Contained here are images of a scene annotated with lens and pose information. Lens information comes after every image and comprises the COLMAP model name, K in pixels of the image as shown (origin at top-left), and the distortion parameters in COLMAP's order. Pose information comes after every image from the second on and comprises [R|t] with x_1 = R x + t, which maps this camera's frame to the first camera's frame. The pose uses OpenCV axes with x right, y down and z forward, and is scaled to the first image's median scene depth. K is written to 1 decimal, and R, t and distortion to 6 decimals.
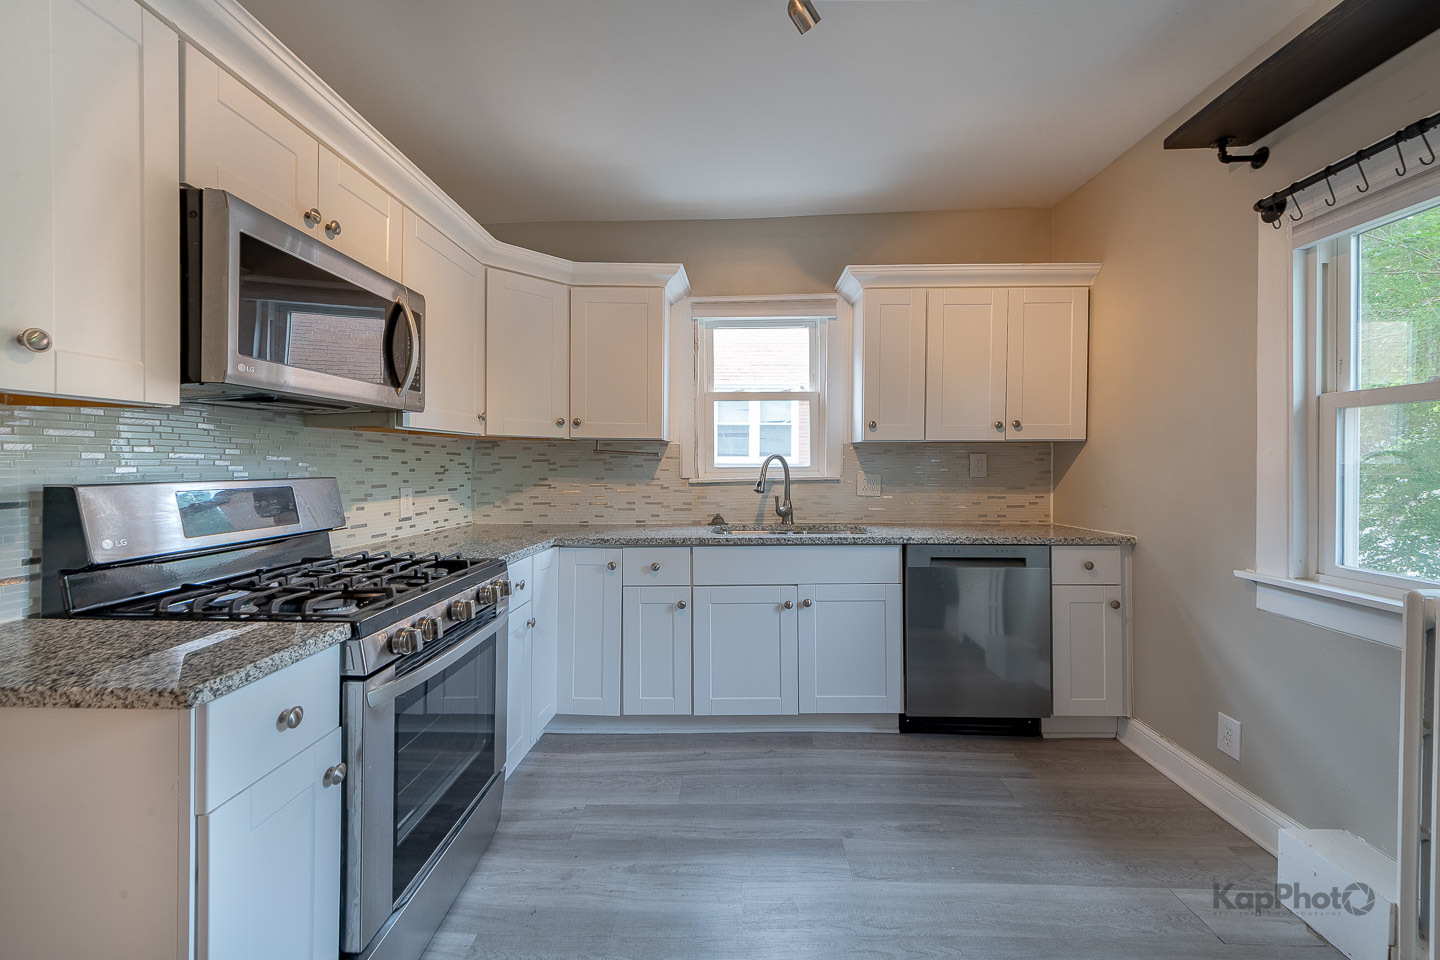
lens RADIAL K [[593.2, 0, 718.5], [0, 593.2, 465.9], [0, 0, 1]] dist [0.011242, -0.003287]
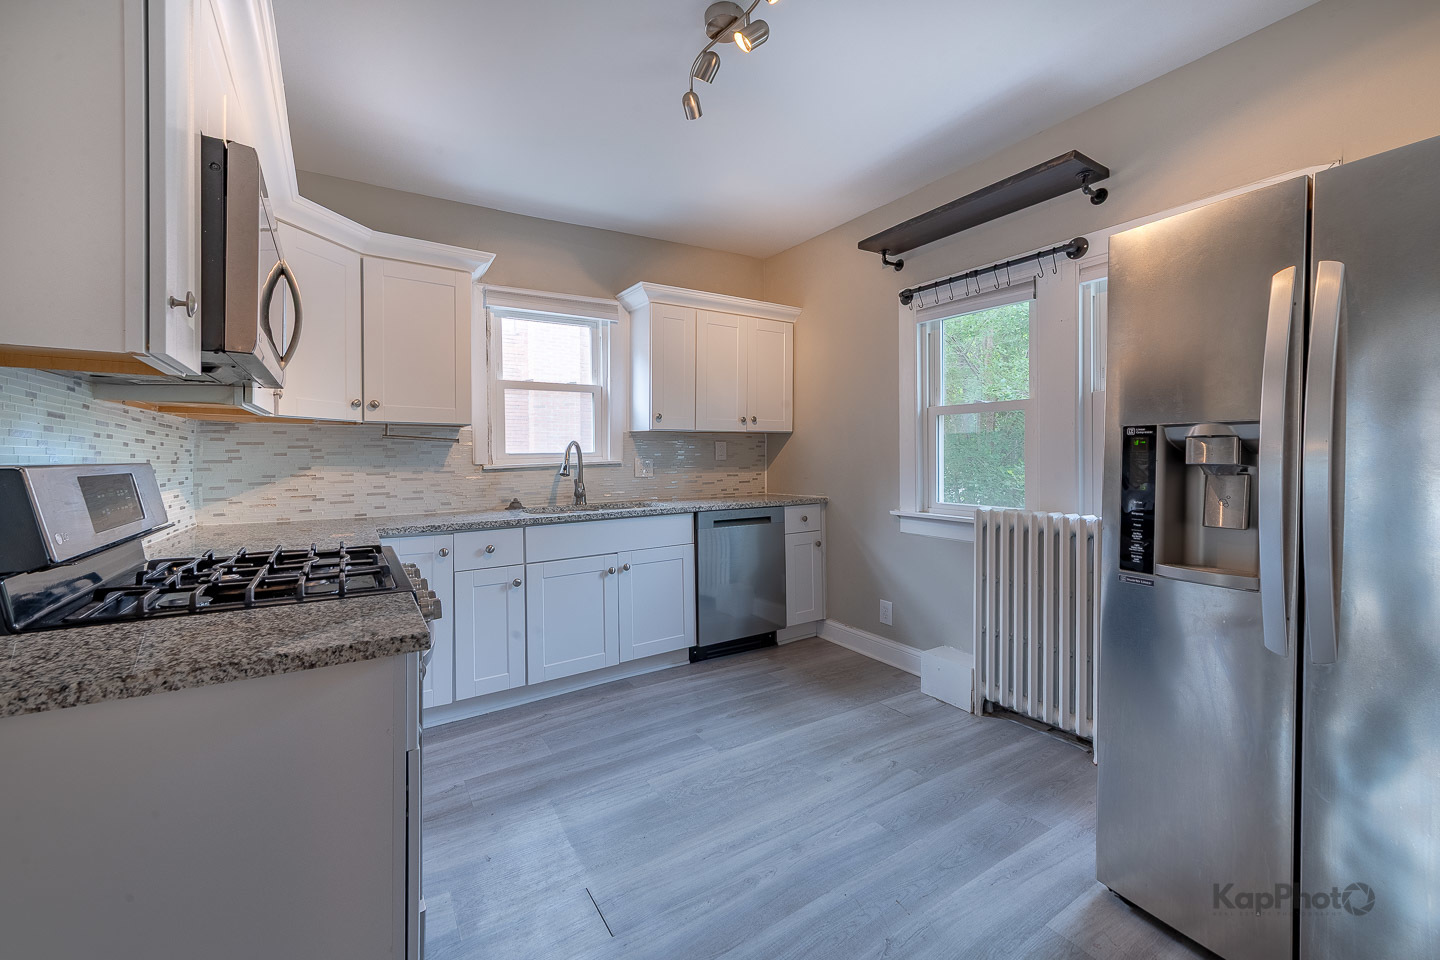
lens RADIAL K [[593.2, 0, 738.9], [0, 593.2, 460.3], [0, 0, 1]] dist [0.011242, -0.003287]
pose [[0.819690, -0.013705, 0.572643, -0.337390], [0.011476, 0.999906, 0.007504, 0.013594], [-0.572692, 0.000421, 0.819770, -0.089145]]
